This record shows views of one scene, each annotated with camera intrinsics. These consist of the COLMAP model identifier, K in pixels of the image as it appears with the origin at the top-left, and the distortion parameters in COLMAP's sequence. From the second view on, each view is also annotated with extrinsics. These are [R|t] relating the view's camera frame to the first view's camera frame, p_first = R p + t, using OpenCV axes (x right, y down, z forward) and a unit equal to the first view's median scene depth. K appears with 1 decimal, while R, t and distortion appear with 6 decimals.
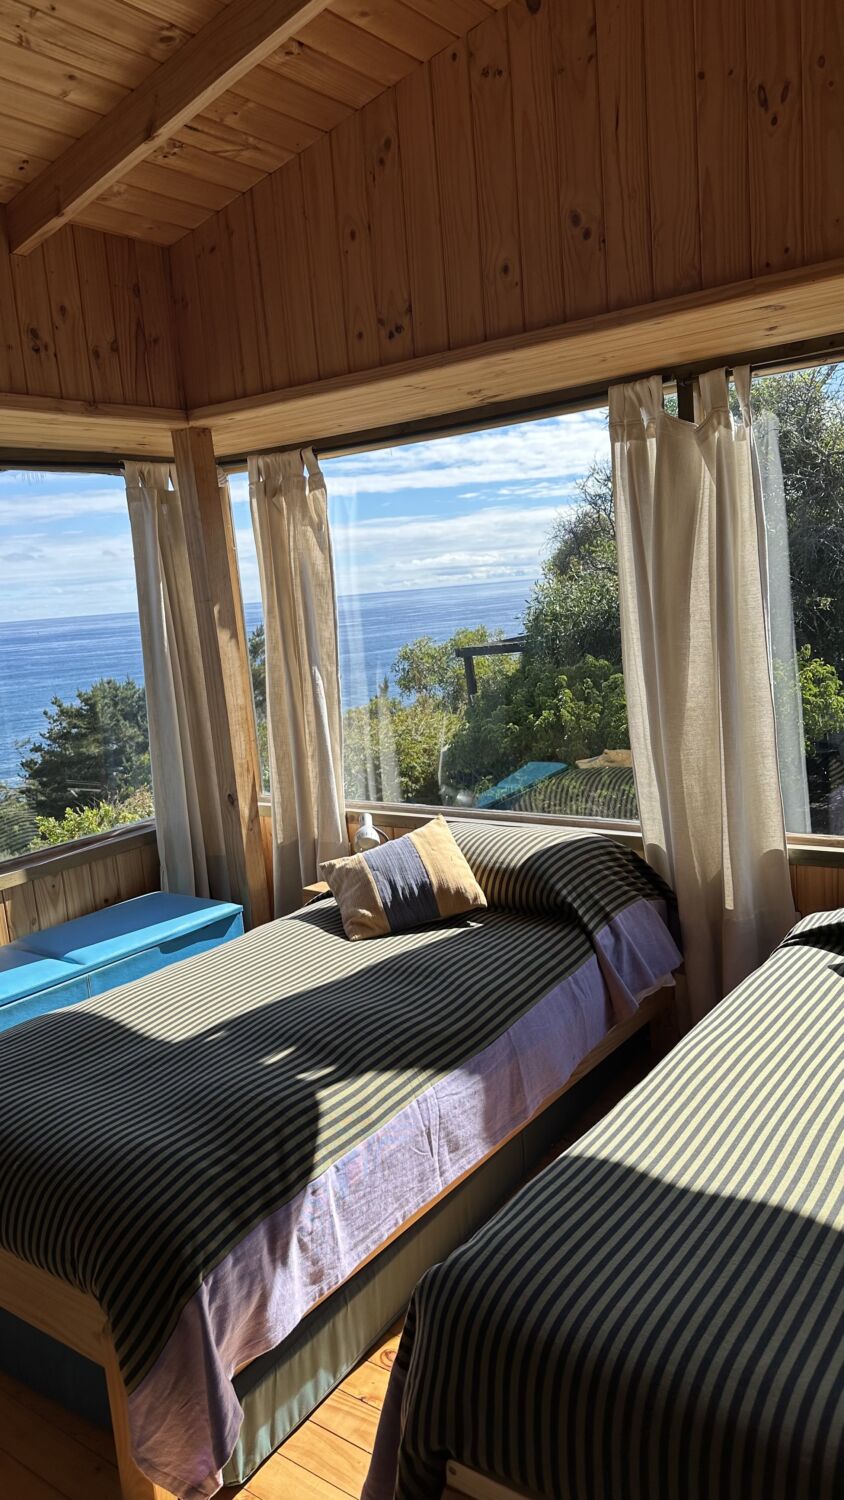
lens RADIAL K [[1070.2, 0, 404.8], [0, 1070.2, 754.4], [0, 0, 1]] dist [0.110455, -0.165696]
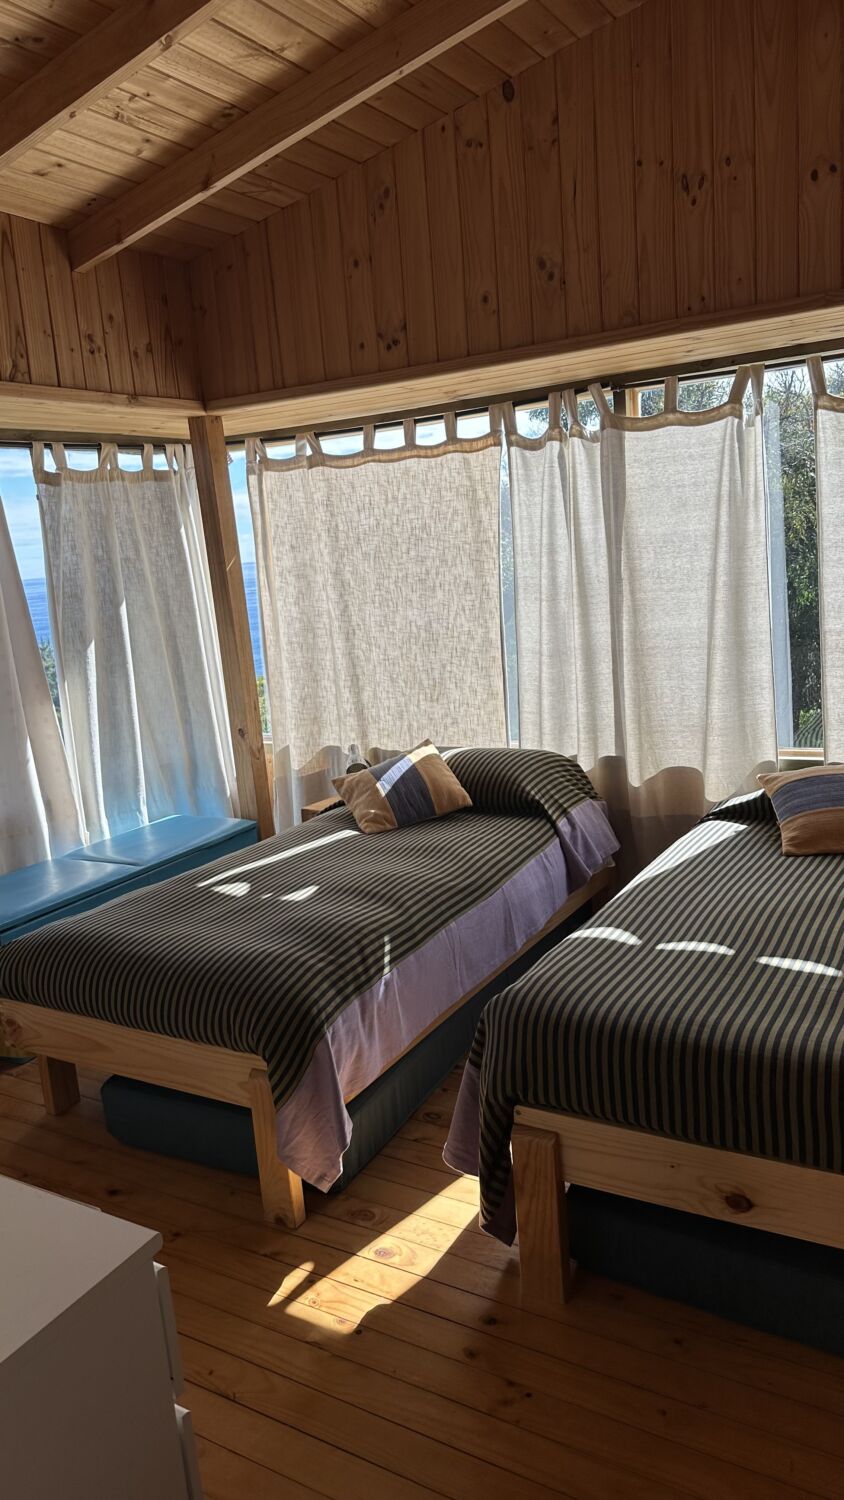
lens RADIAL K [[1062.5, 0, 420.0], [0, 1062.5, 744.2], [0, 0, 1]] dist [0.169441, -0.303355]
pose [[0.994282, -0.017245, 0.105386, -0.119253], [0.015202, 0.999681, 0.020156, 0.044057], [-0.105700, -0.018439, 0.994227, -0.248416]]
